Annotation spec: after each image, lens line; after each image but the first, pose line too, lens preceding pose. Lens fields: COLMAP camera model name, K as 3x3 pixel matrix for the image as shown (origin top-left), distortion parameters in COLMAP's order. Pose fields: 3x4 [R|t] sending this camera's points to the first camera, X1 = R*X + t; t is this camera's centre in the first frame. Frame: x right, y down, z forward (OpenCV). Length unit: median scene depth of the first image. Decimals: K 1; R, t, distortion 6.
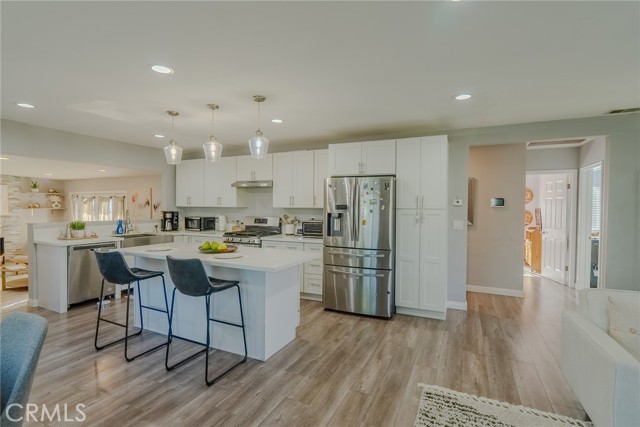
lens RADIAL K [[310.0, 0, 320.0], [0, 310.0, 213.5], [0, 0, 1]] dist [-0.002317, -0.000334]
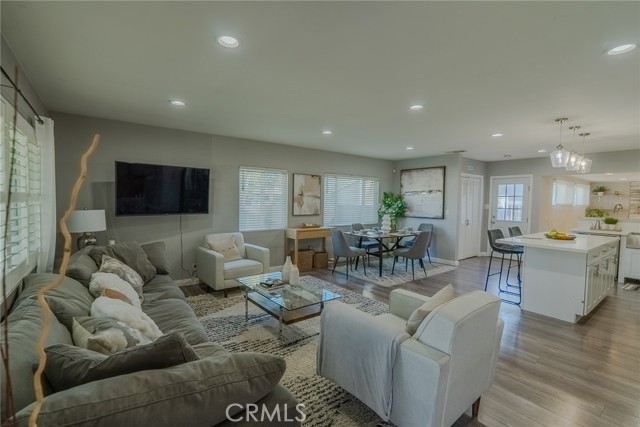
lens RADIAL K [[288.8, 0, 320.0], [0, 288.8, 213.5], [0, 0, 1]] dist [0.000446, 0.000074]
pose [[-0.459635, 0.025779, -0.887734, 0.929790], [-0.043218, 0.997745, 0.051350, -0.001897], [0.887056, 0.061968, -0.457485, 0.480151]]
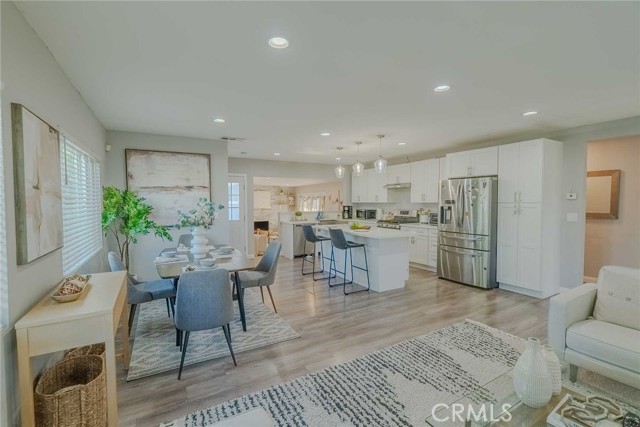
lens RADIAL K [[288.8, 0, 320.0], [0, 288.8, 213.5], [0, 0, 1]] dist [0.000446, 0.000074]
pose [[0.814527, 0.013720, -0.579964, 0.303807], [-0.004896, 0.999847, 0.016776, 0.010548], [0.580106, -0.010825, 0.814469, -0.305904]]
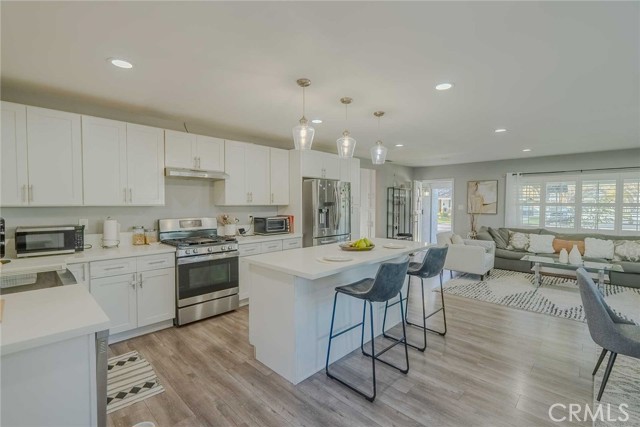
lens RADIAL K [[288.8, 0, 320.0], [0, 288.8, 213.5], [0, 0, 1]] dist [0.000446, 0.000074]
pose [[0.320200, -0.039220, 0.946538, -0.942739], [0.025912, 0.999131, 0.032634, -0.018802], [-0.946995, 0.014077, 0.320938, 0.604940]]
